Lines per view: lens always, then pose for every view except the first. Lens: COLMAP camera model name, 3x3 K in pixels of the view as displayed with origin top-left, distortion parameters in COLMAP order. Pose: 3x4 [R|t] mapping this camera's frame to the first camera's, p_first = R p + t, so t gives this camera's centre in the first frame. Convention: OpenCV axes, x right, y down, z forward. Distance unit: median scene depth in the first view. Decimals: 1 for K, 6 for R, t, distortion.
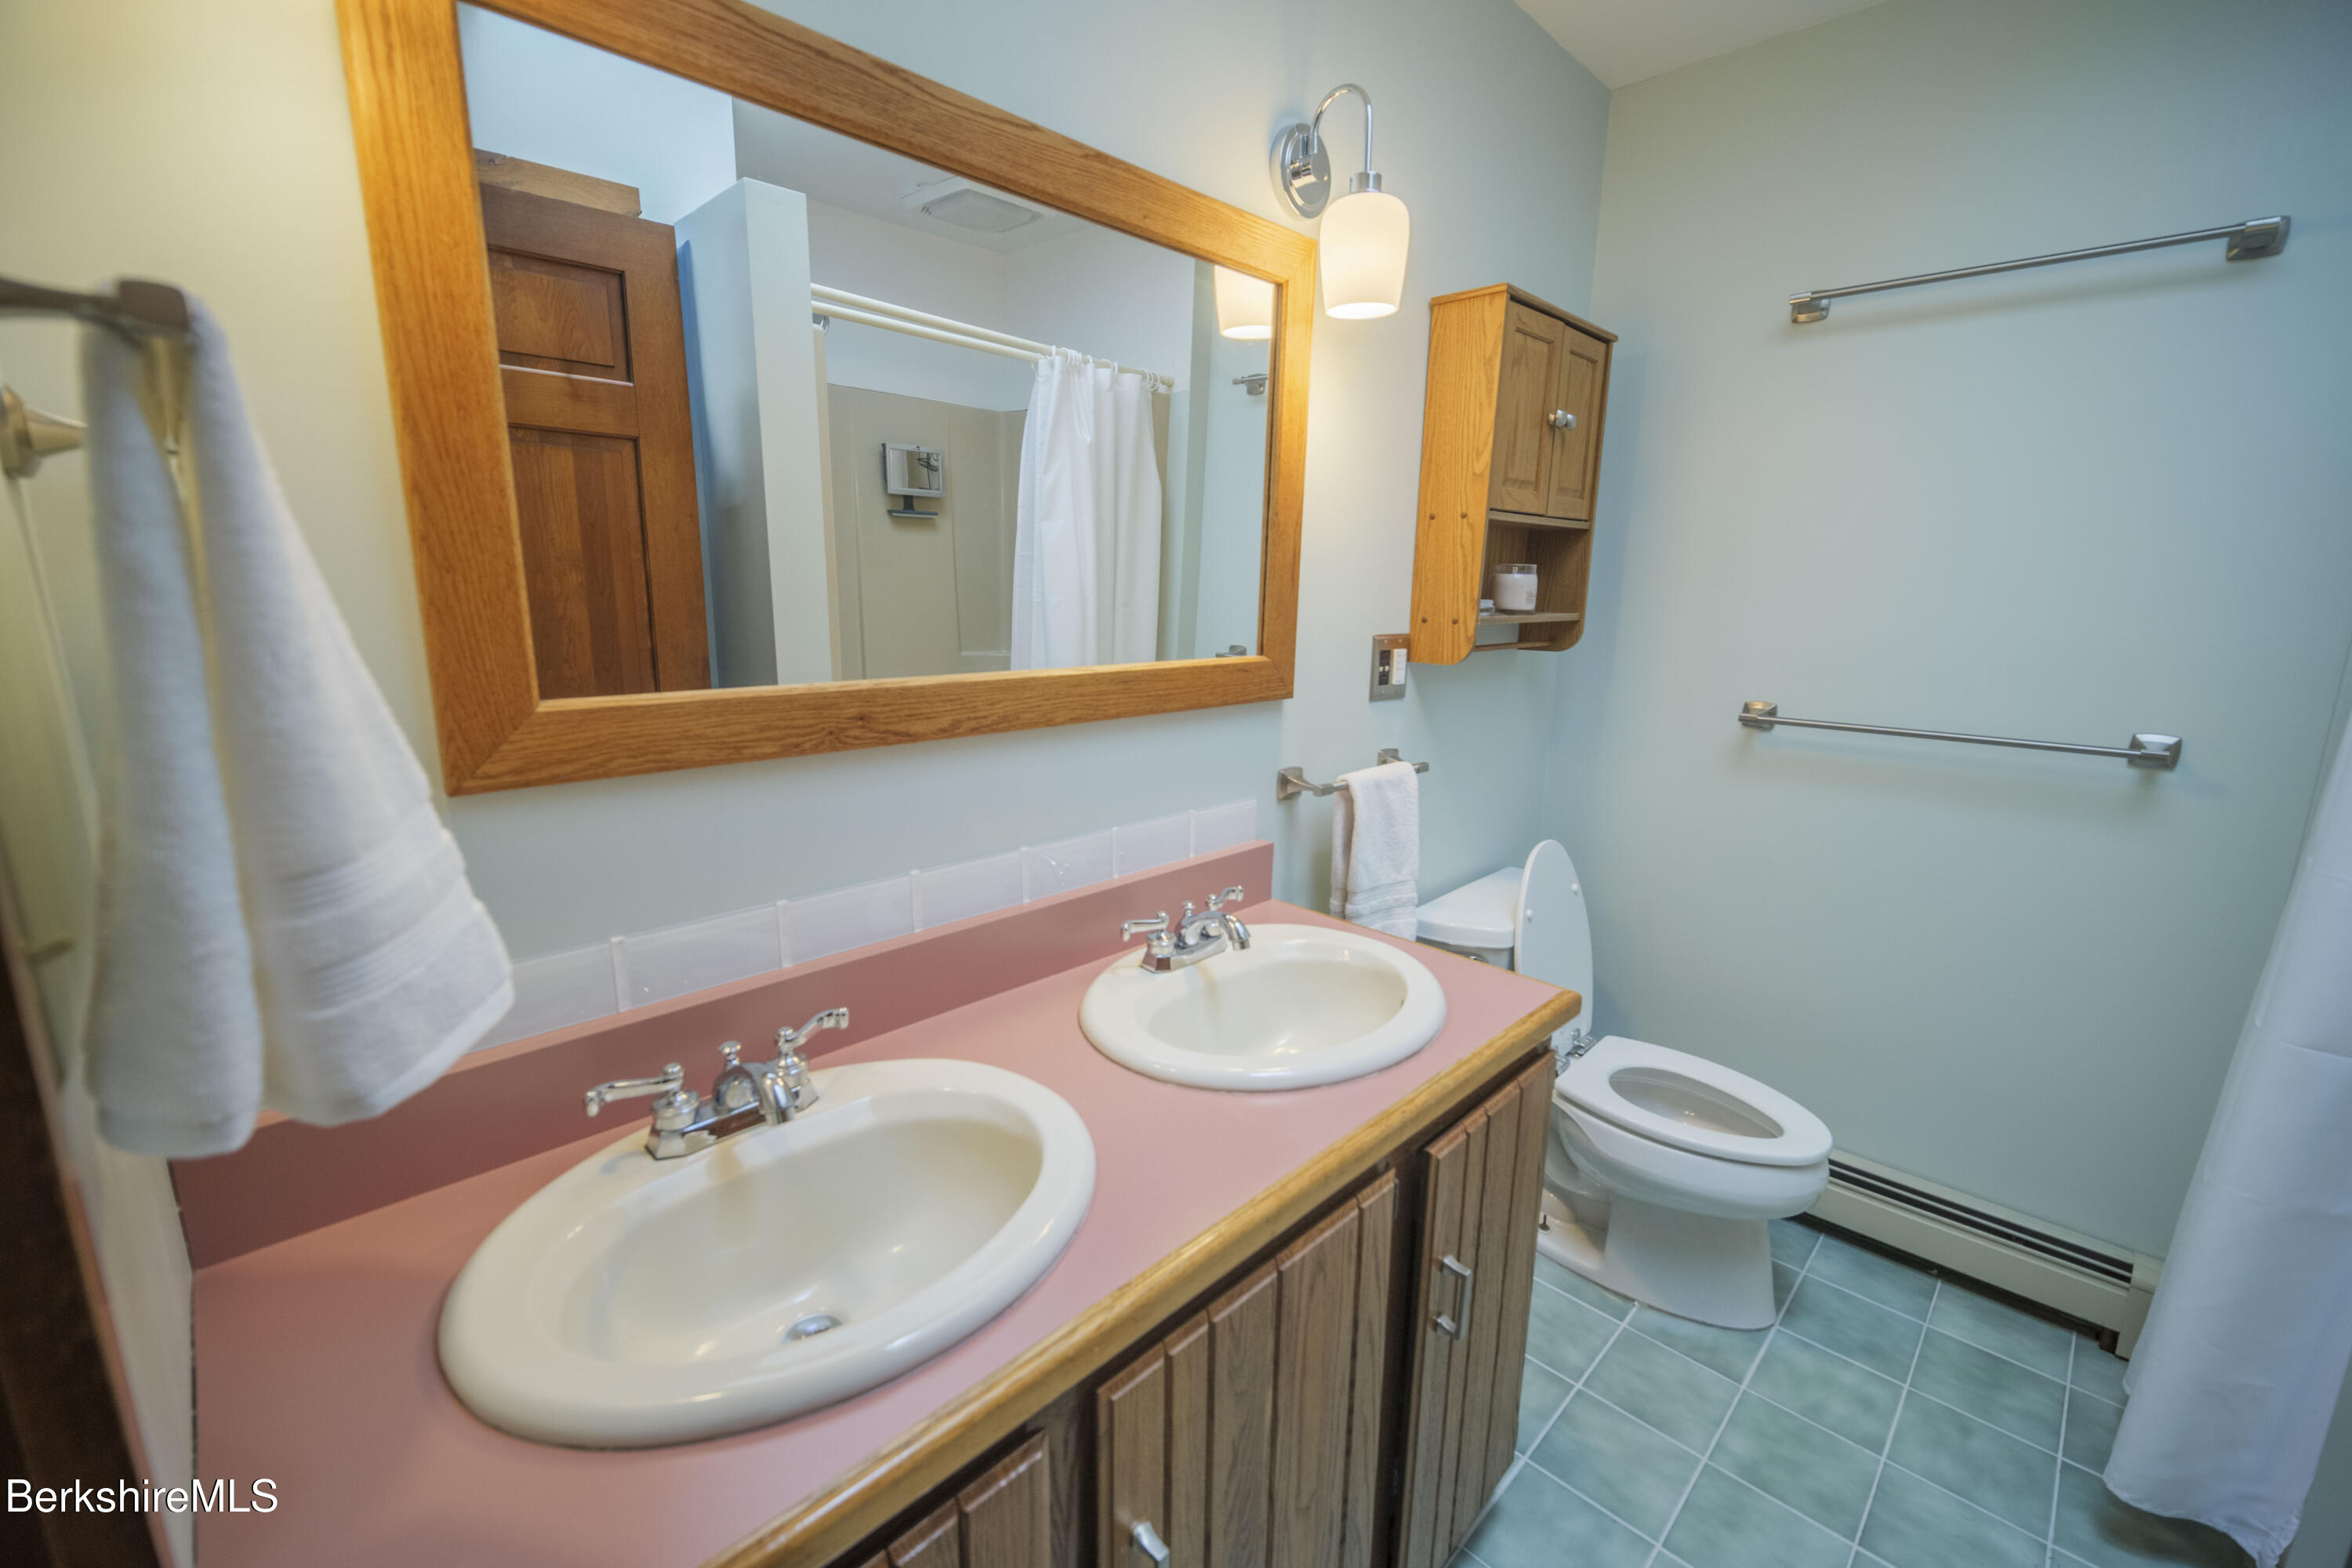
lens RADIAL K [[973.9, 0, 1176.6], [0, 973.9, 784.5], [0, 0, 1]] dist [0.011403, -0.004623]
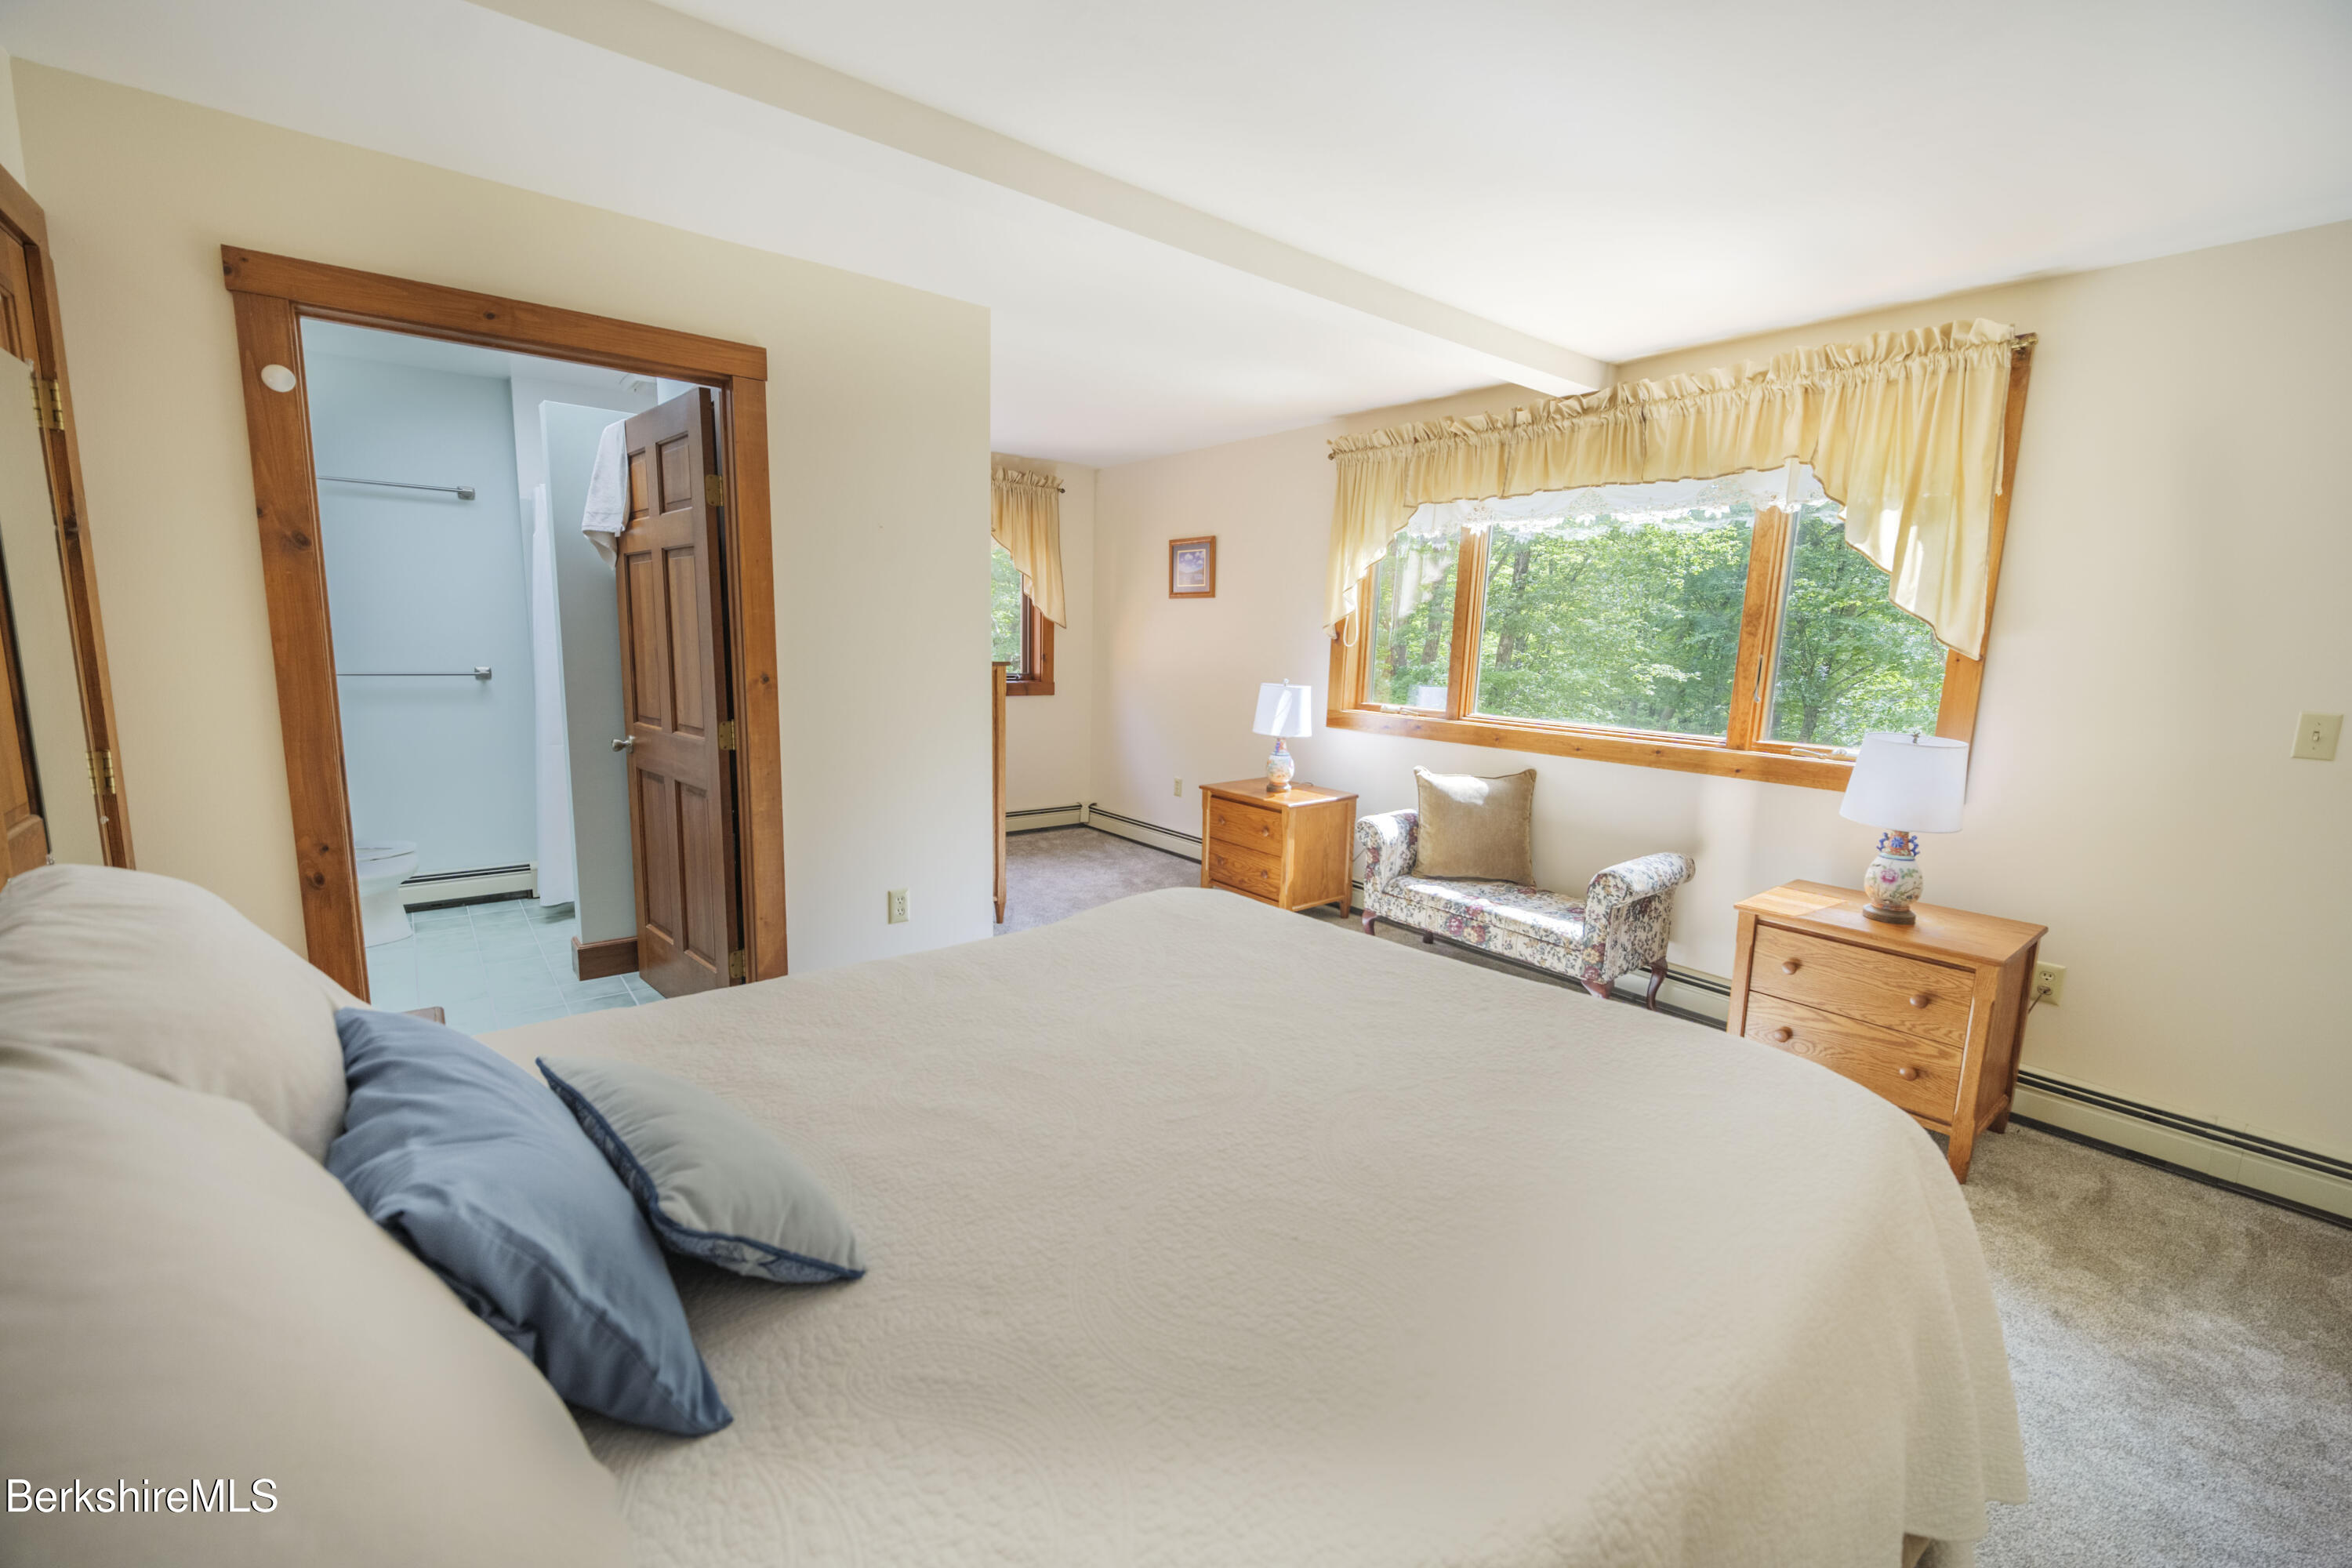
lens RADIAL K [[973.9, 0, 1178.9], [0, 973.9, 783.5], [0, 0, 1]] dist [0.011403, -0.004623]
pose [[0.107704, -0.162065, 0.980885, -1.481229], [0.178428, 0.973755, 0.141295, 0.223024], [-0.978041, 0.159799, 0.133794, -1.179809]]
